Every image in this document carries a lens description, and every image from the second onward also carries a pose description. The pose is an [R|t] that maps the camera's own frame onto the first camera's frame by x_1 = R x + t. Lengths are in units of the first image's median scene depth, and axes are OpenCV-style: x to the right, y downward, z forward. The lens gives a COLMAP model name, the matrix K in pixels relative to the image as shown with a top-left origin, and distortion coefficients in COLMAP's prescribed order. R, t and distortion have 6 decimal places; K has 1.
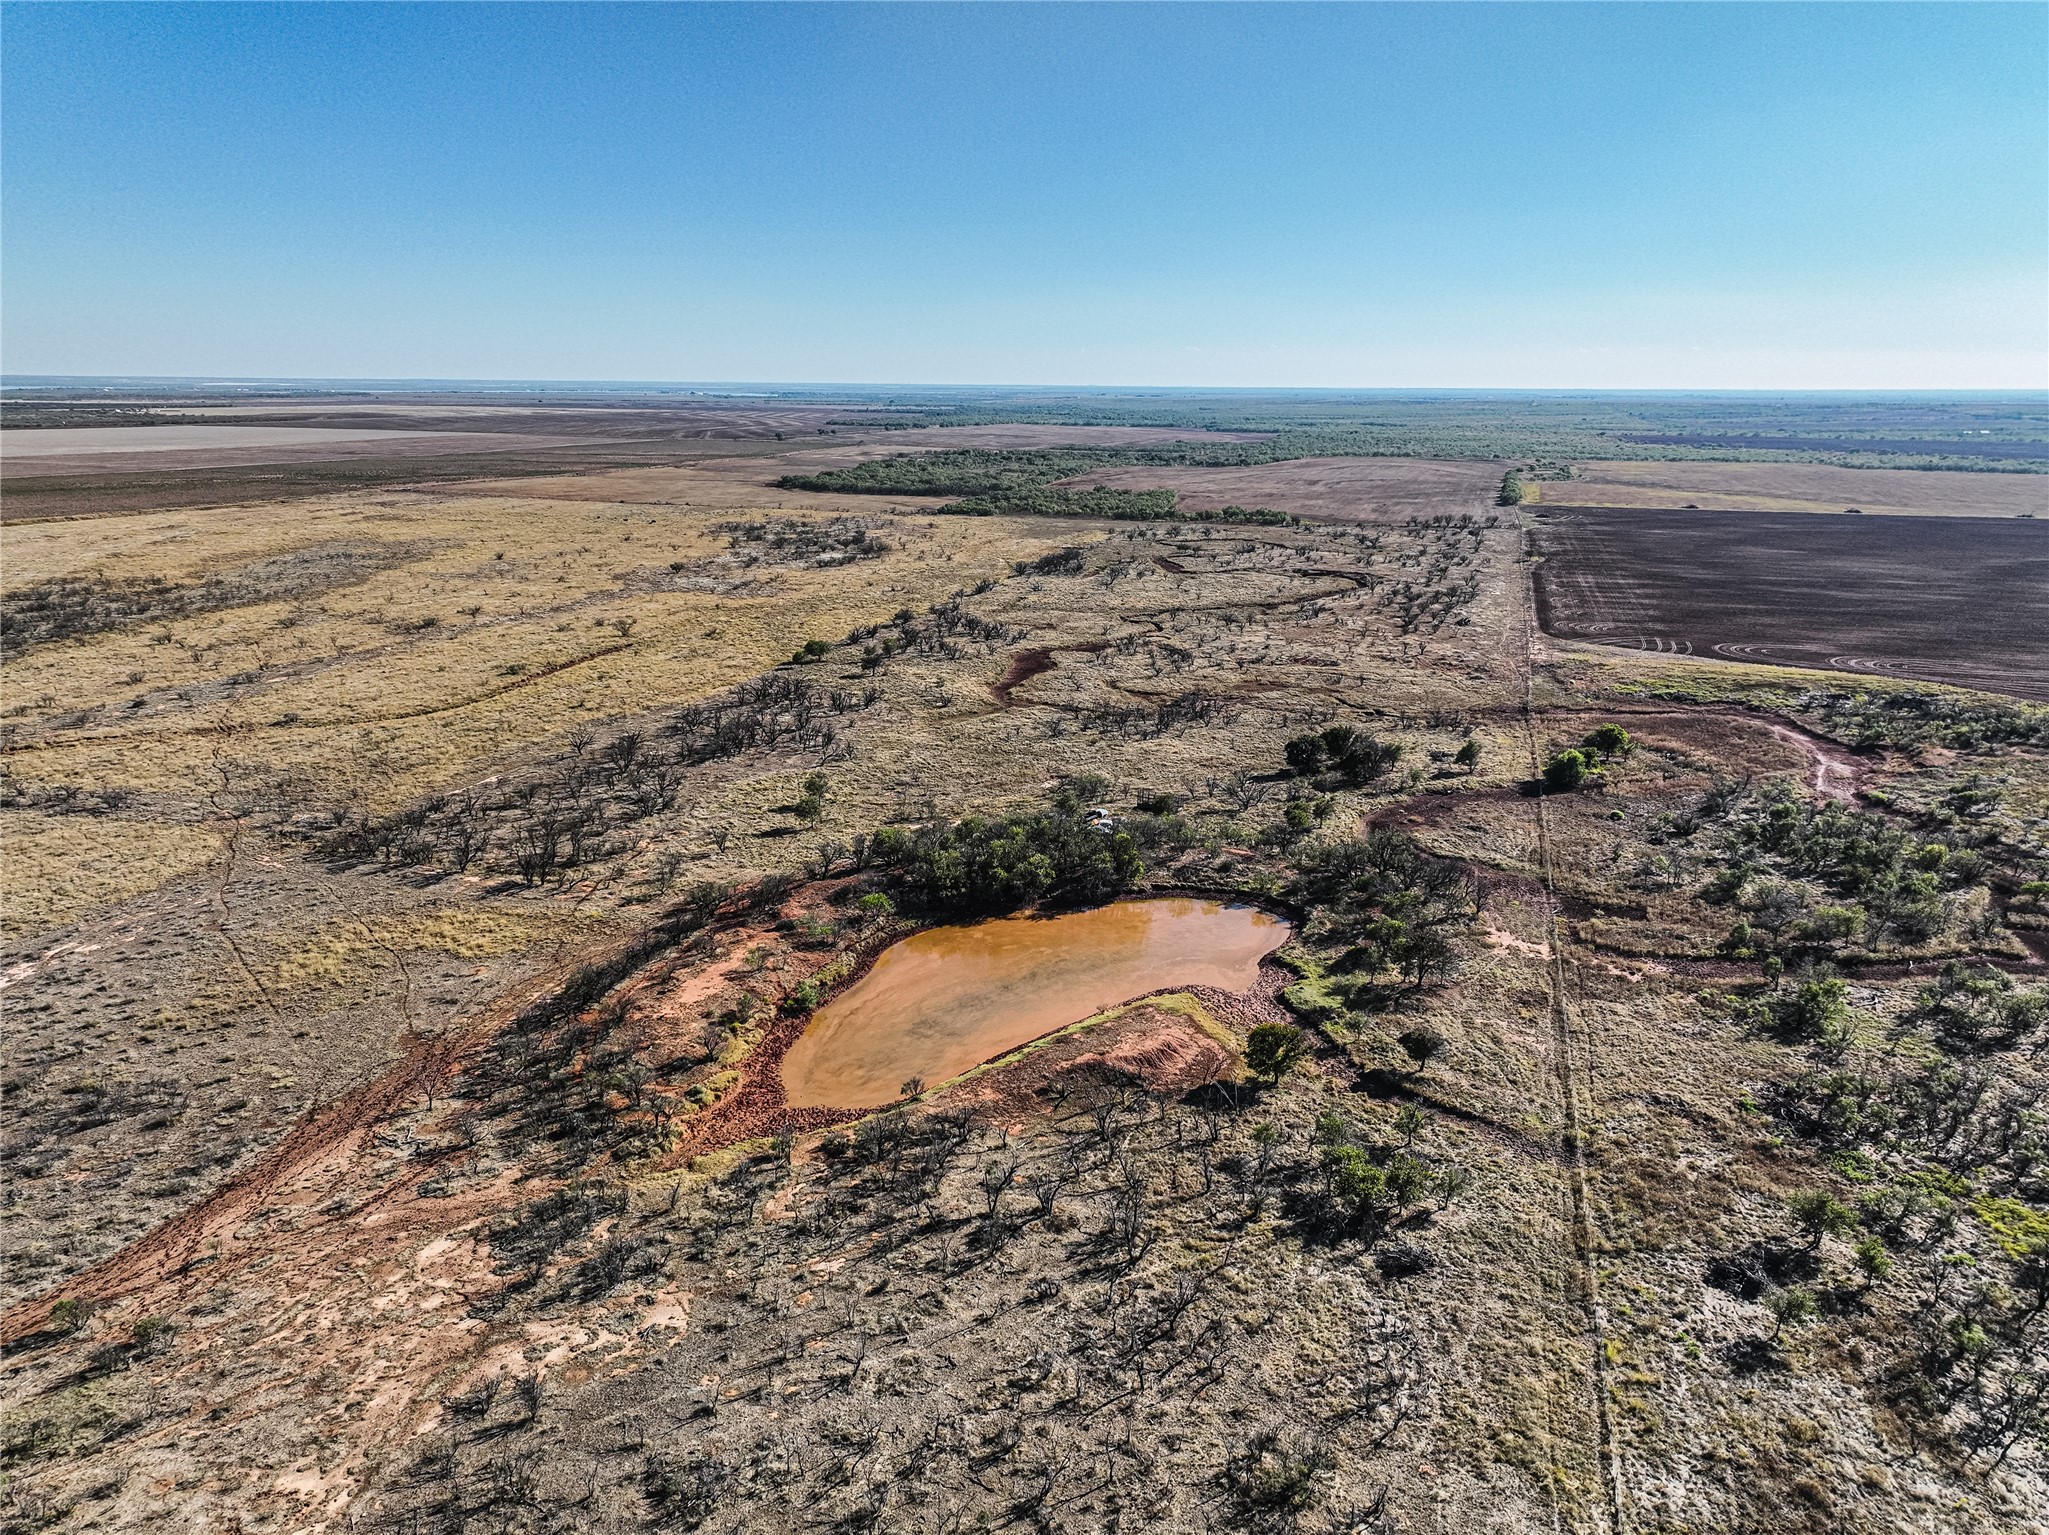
lens RADIAL K [[1429.6, 0, 1019.7], [0, 1429.6, 781.8], [0, 0, 1]] dist [-0.000350, 0.014120]
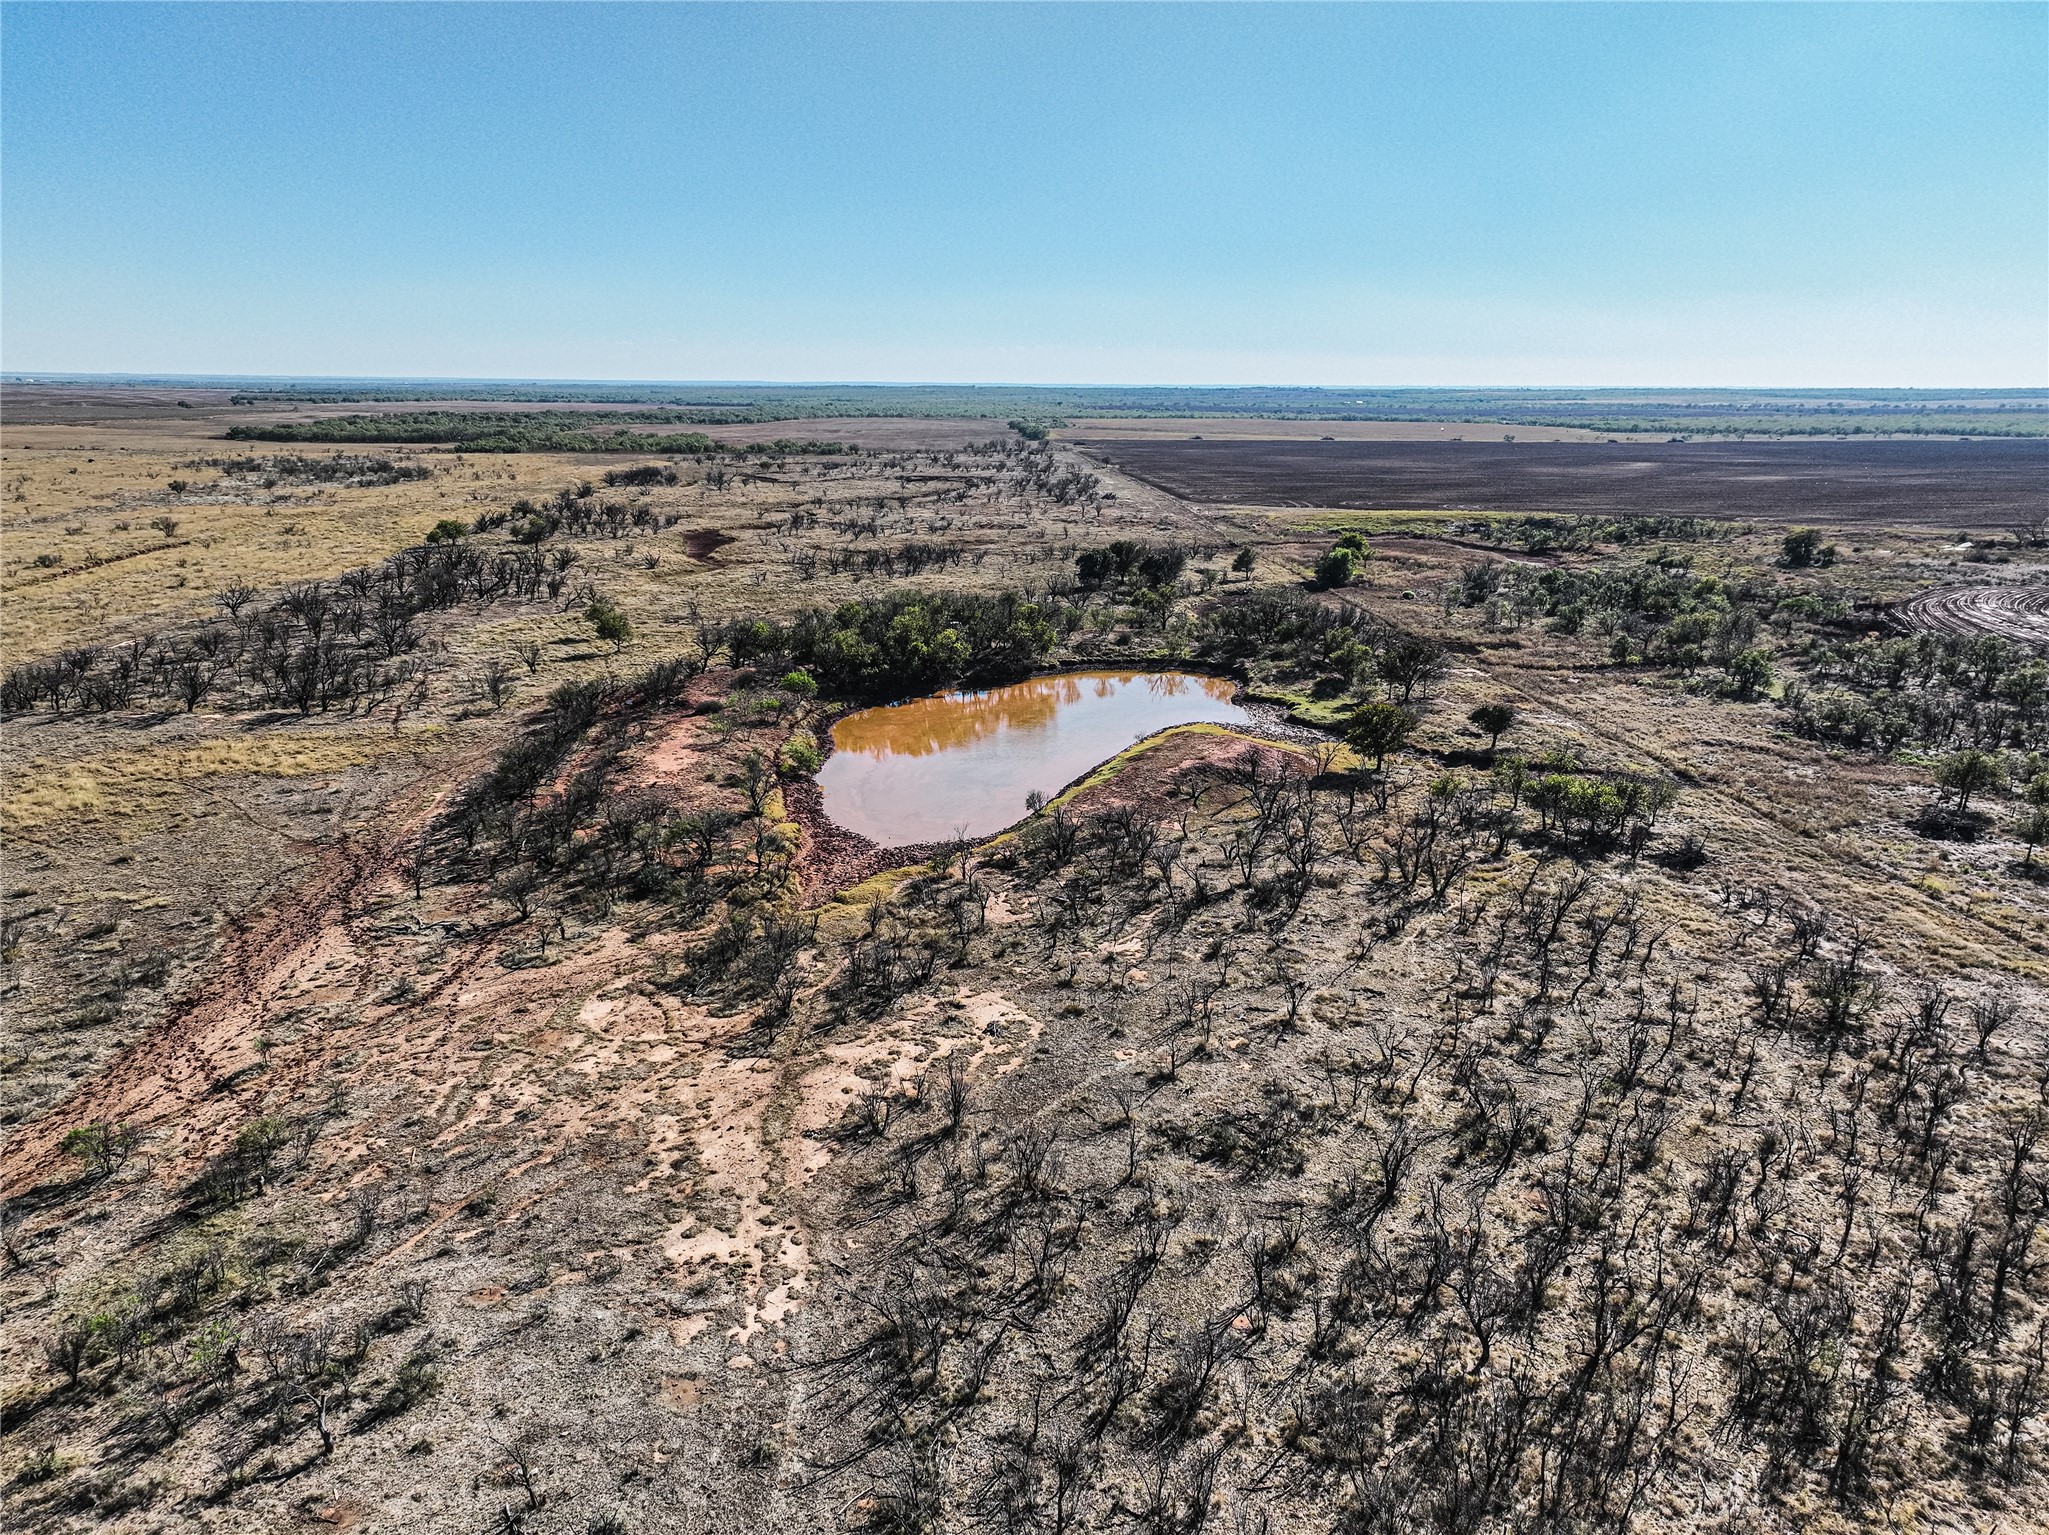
lens RADIAL K [[1429.6, 0, 1026.1], [0, 1429.6, 767.3], [0, 0, 1]] dist [-0.000350, 0.014120]
pose [[0.927983, -0.091955, 0.361099, -0.318061], [0.094125, 0.995493, 0.011616, 0.153097], [-0.360539, 0.023209, 0.932455, 0.187187]]
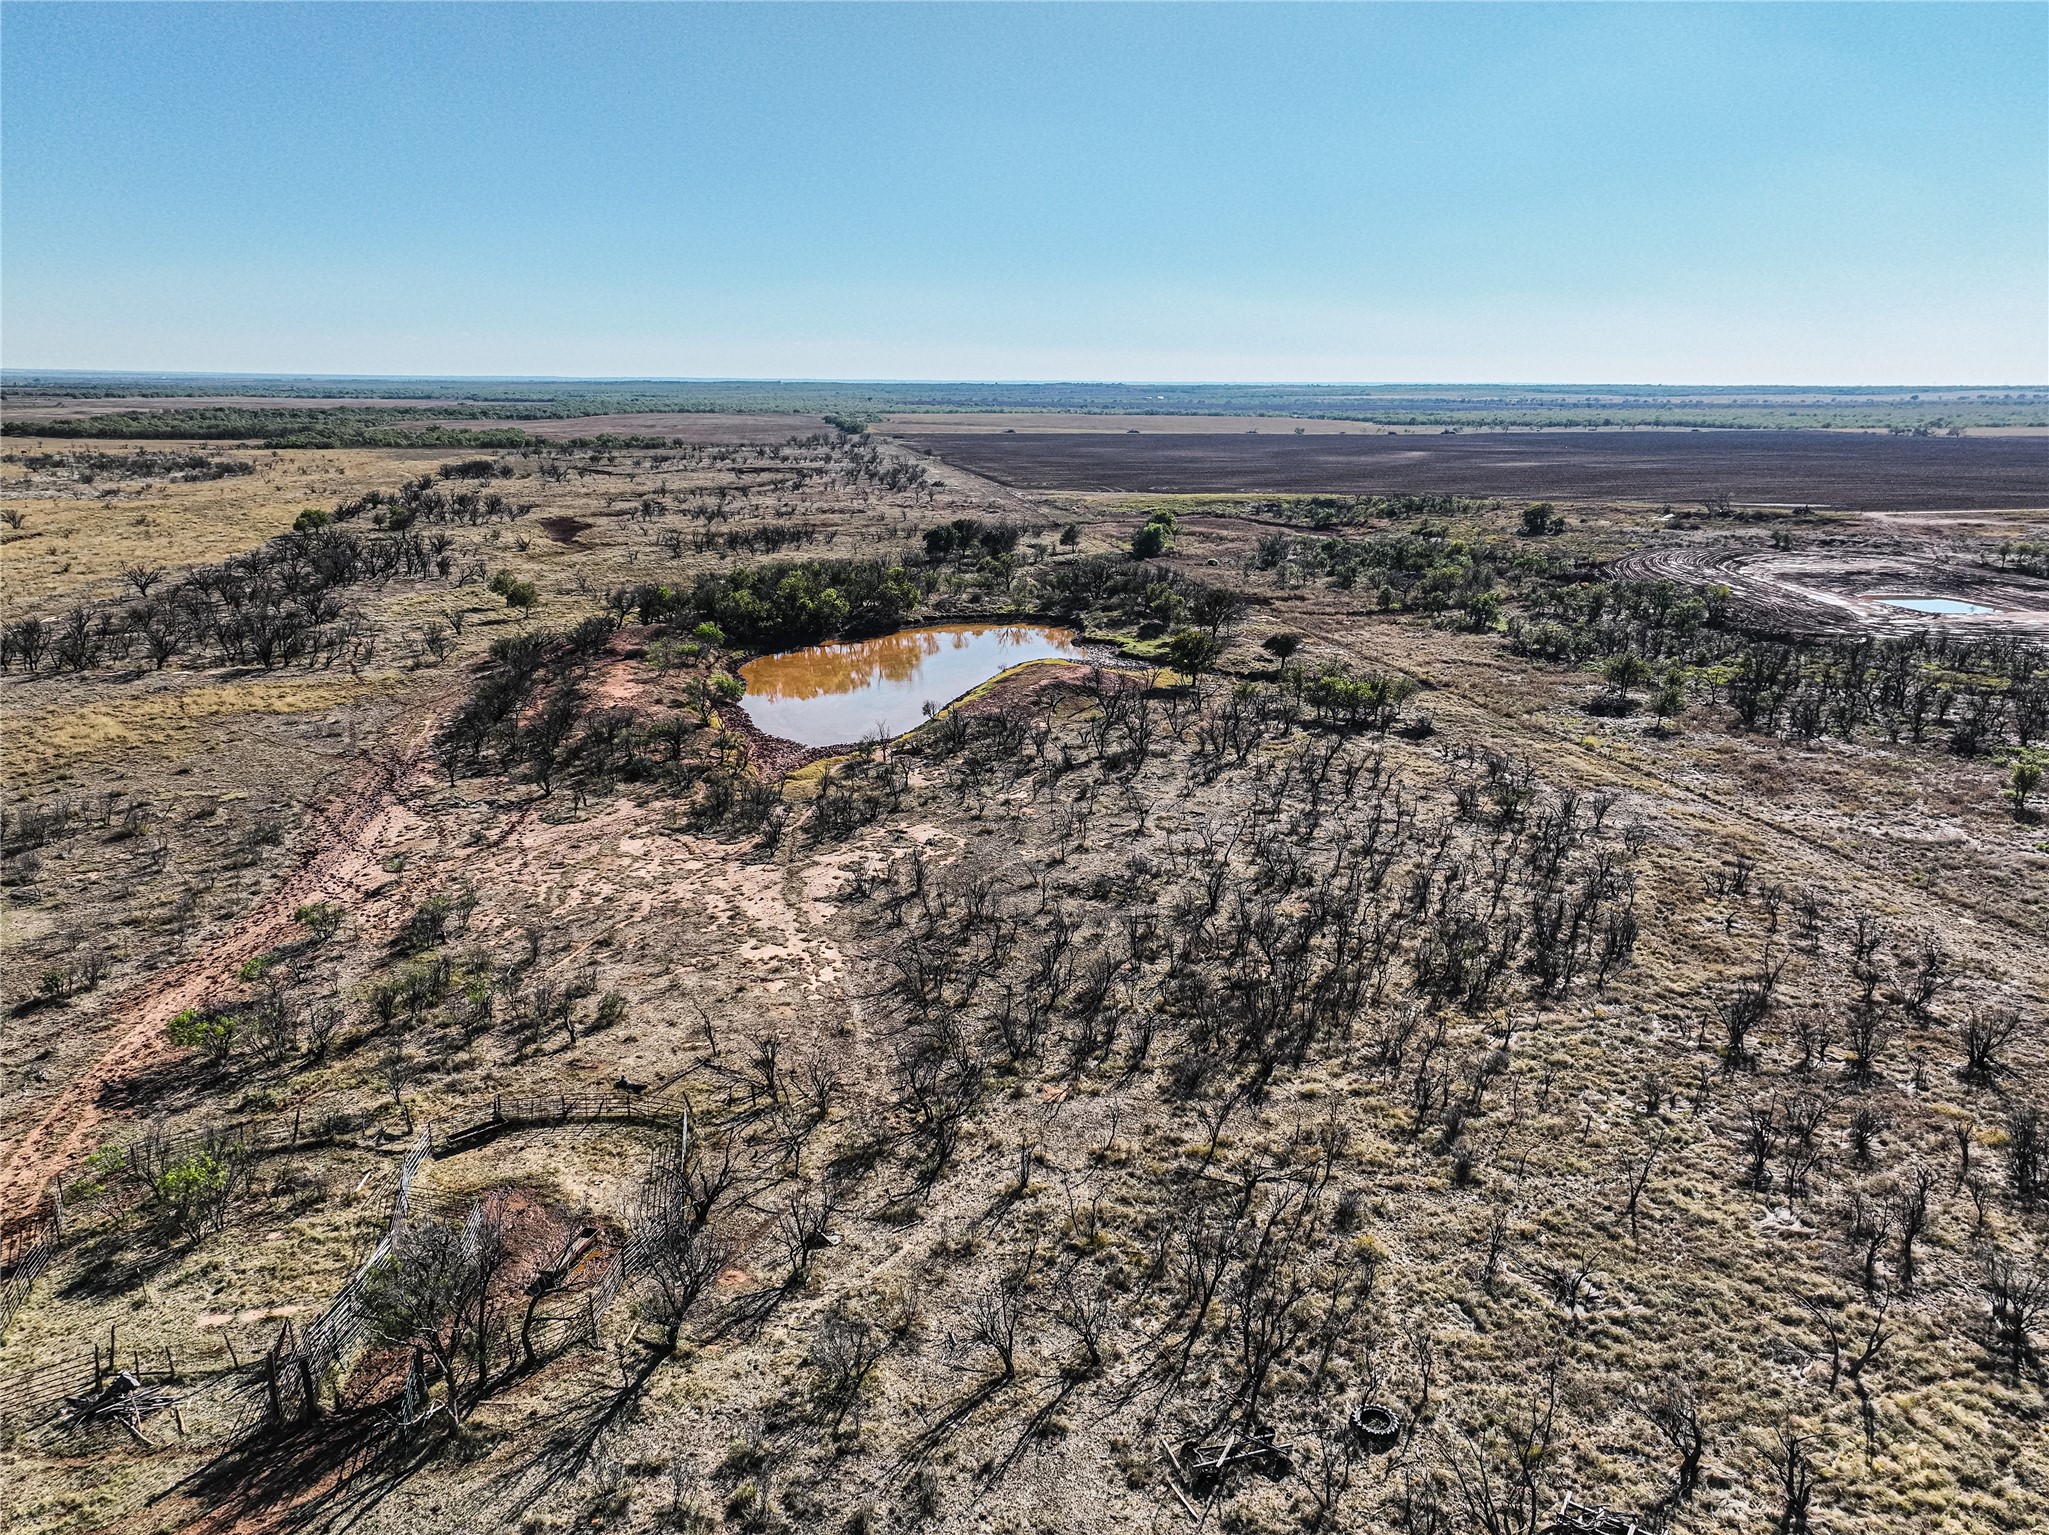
lens RADIAL K [[1429.6, 0, 1021.3], [0, 1429.6, 765.2], [0, 0, 1]] dist [-0.000350, 0.014120]
pose [[0.872502, -0.122154, 0.473095, -0.435399], [0.124445, 0.991870, 0.026597, 0.196110], [-0.472498, 0.035669, 0.880610, 0.034960]]
